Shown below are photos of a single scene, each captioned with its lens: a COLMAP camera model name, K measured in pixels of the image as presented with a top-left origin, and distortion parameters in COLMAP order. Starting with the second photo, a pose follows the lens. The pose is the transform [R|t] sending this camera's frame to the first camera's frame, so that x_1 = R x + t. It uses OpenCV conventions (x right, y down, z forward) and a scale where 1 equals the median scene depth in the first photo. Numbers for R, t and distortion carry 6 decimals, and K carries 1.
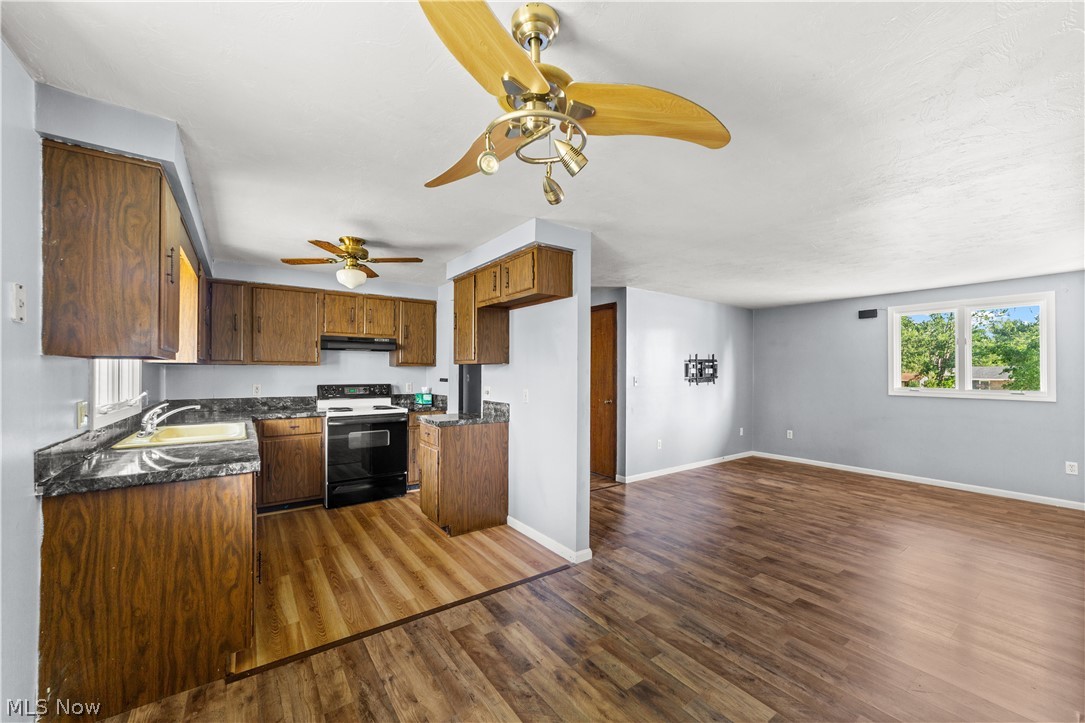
lens RADIAL K [[416.4, 0, 537.7], [0, 416.4, 369.1], [0, 0, 1]] dist [-0.022174, 0.008837]
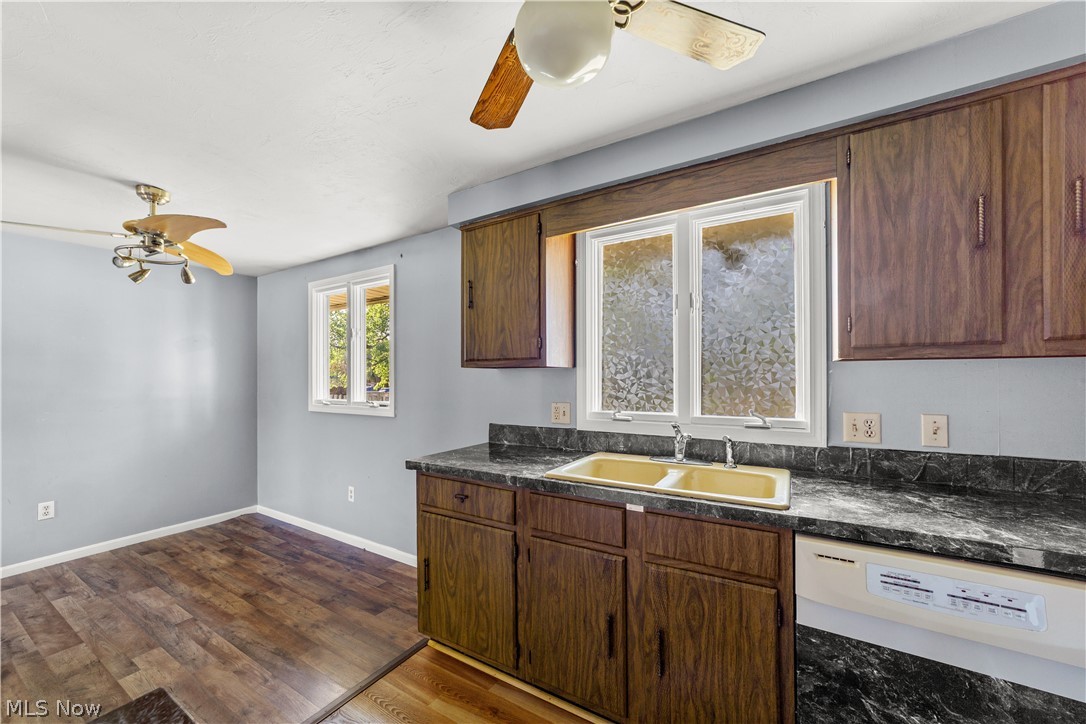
lens RADIAL K [[416.8, 0, 538.2], [0, 416.8, 369.6], [0, 0, 1]] dist [-0.022174, 0.008837]
pose [[-0.920726, -0.003768, -0.390191, -0.280843], [0.005535, 0.999727, -0.022714, 0.004593], [0.390170, -0.023073, -0.920454, 1.079723]]
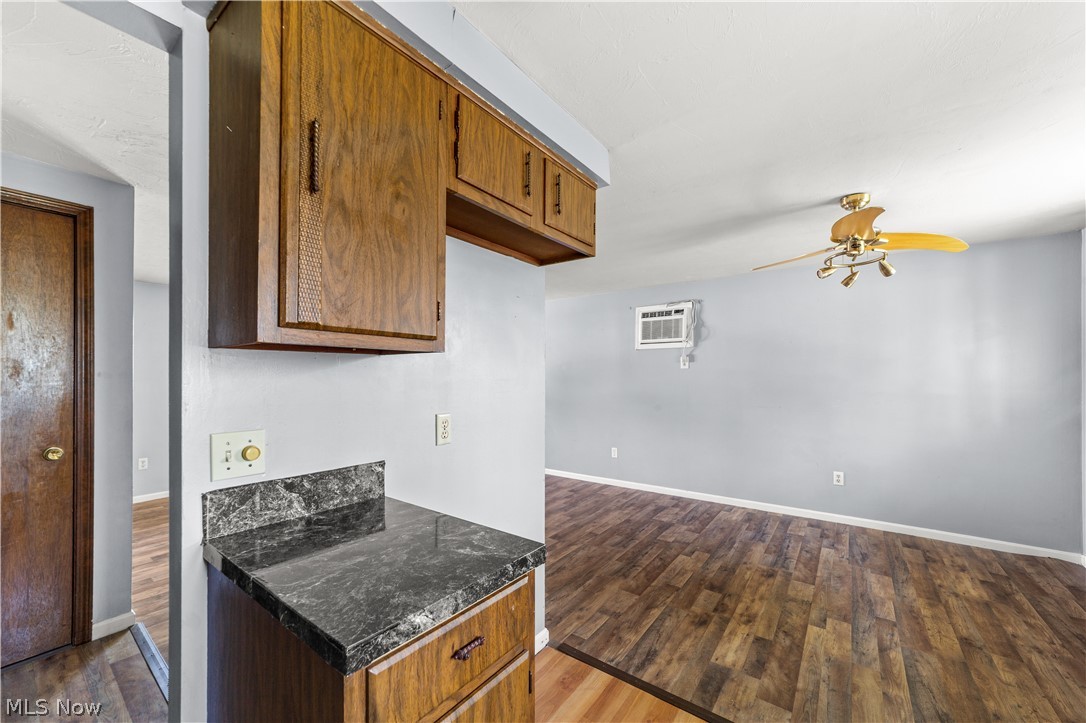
lens RADIAL K [[422.2, 0, 535.9], [0, 422.2, 374.8], [0, 0, 1]] dist [-0.021226, 0.009885]
pose [[-0.299322, -0.002056, 0.954150, -0.469286], [-0.005205, 0.999986, 0.000522, 0.004355], [-0.954138, -0.004810, -0.299329, 0.978022]]
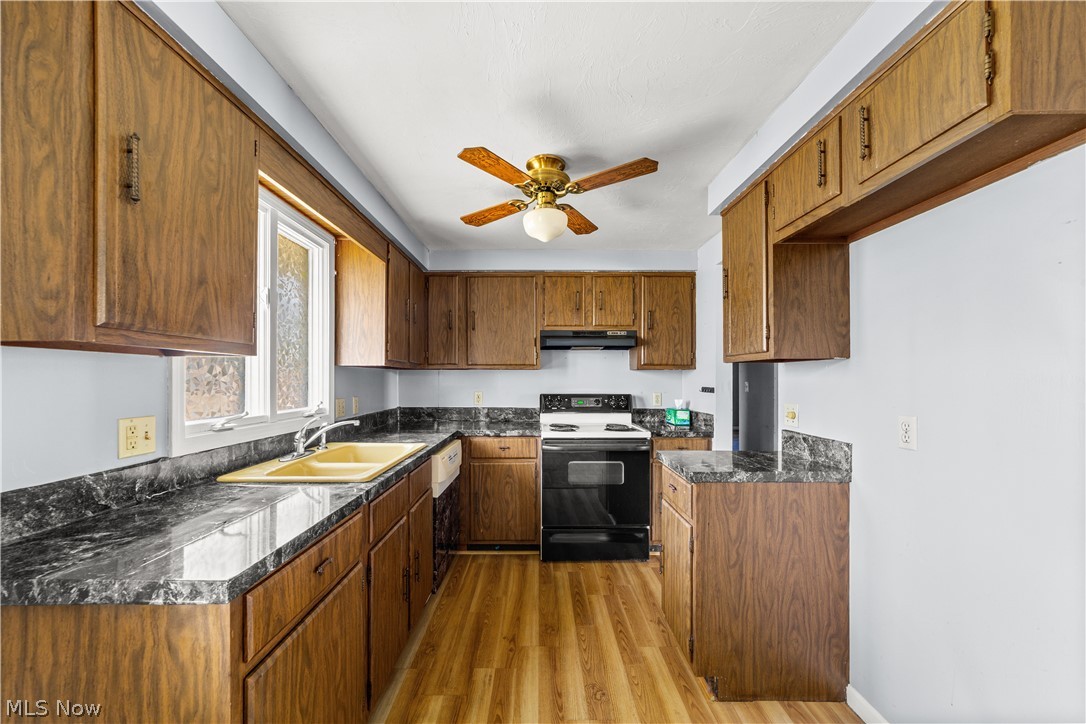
lens RADIAL K [[422.2, 0, 535.9], [0, 422.2, 375.3], [0, 0, 1]] dist [-0.021226, 0.009885]
pose [[0.812363, -0.005746, -0.583123, -0.081403], [0.004195, 0.999983, -0.004009, 0.006919], [0.583137, 0.000811, 0.812374, 0.414571]]
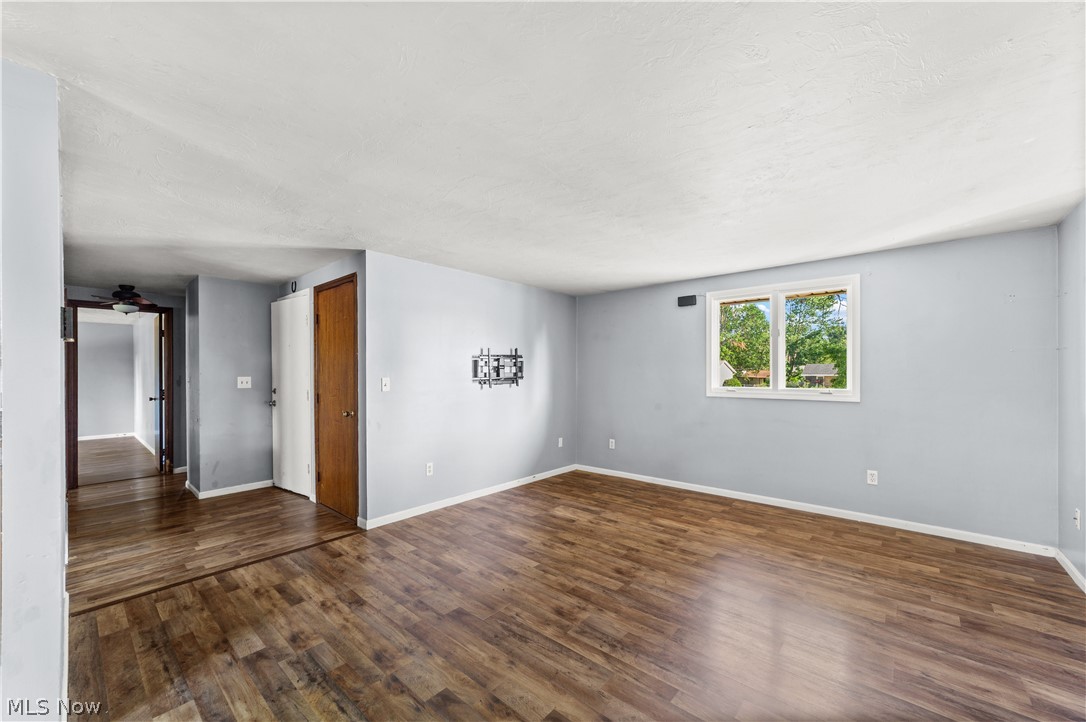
lens RADIAL K [[421.0, 0, 535.5], [0, 421.0, 385.7], [0, 0, 1]] dist [-0.019411, 0.009369]
pose [[0.974519, -0.014525, 0.223834, 0.453159], [0.005718, 0.999186, 0.039945, 0.005362], [-0.224232, -0.037648, 0.973808, 0.342348]]
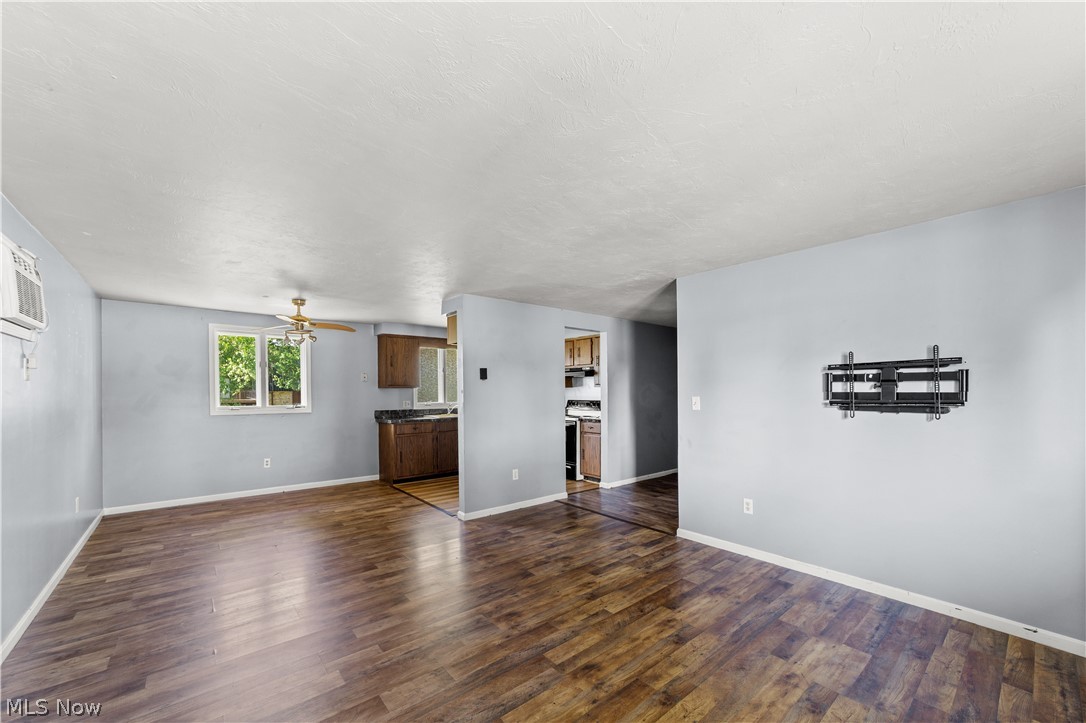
lens RADIAL K [[427.4, 0, 537.0], [0, 427.4, 396.2], [0, 0, 1]] dist [-0.009821, 0.000330]
pose [[0.074030, 0.008027, -0.997224, 1.321526], [0.008910, 0.999922, 0.008710, 0.010497], [0.997216, -0.009530, 0.073952, 0.930140]]
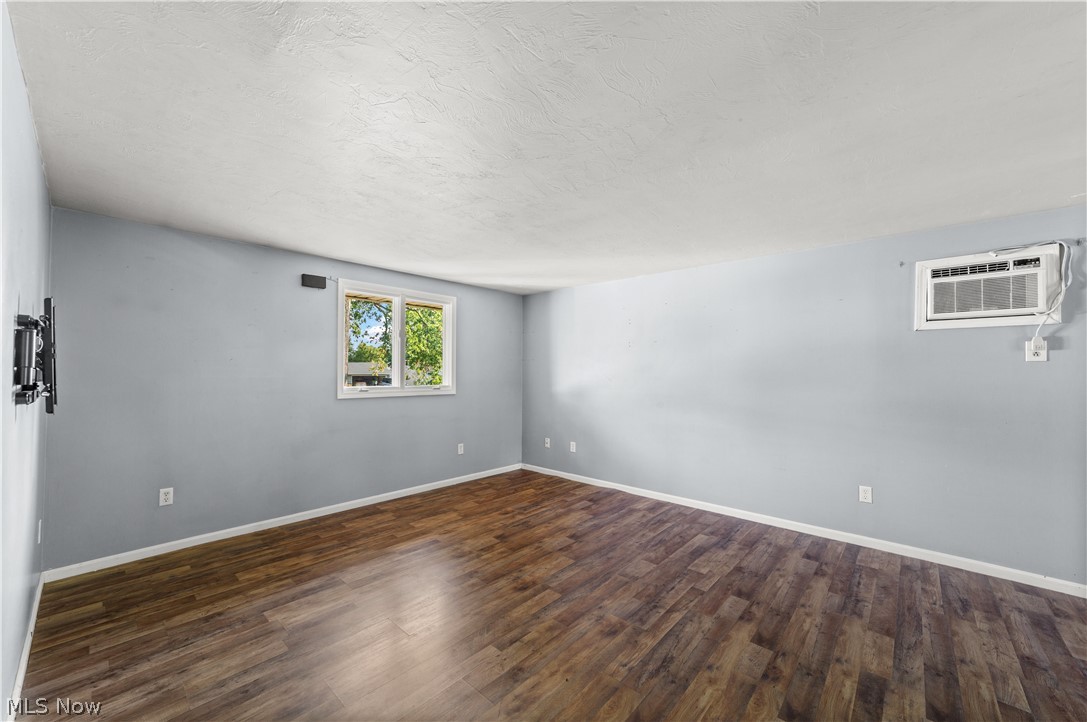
lens RADIAL K [[417.2, 0, 538.7], [0, 417.2, 368.6], [0, 0, 1]] dist [-0.022174, 0.008837]
pose [[-0.210332, -0.000948, 0.977630, 0.085353], [-0.012262, 0.999923, -0.001669, 0.008460], [-0.977553, -0.012339, -0.210327, 1.161697]]
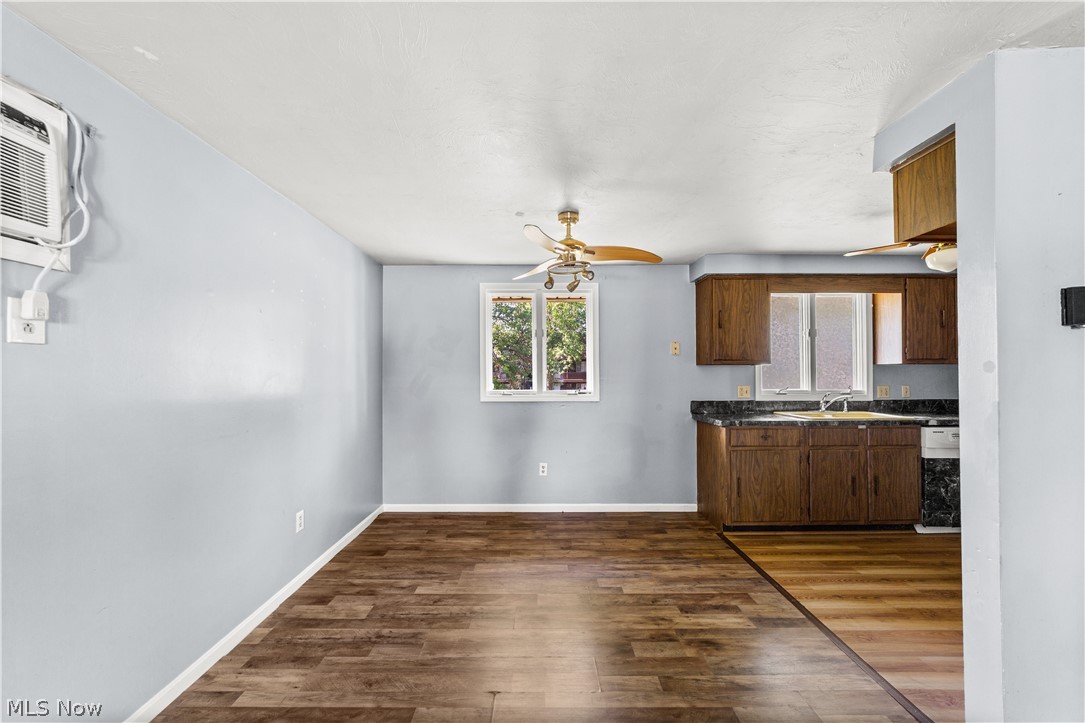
lens RADIAL K [[416.4, 0, 537.7], [0, 416.4, 369.1], [0, 0, 1]] dist [-0.022174, 0.008837]
pose [[-0.581273, -0.009970, -0.813647, 0.625840], [0.004797, 0.999866, -0.015679, 0.011473], [0.813694, -0.013017, -0.581147, 0.696045]]
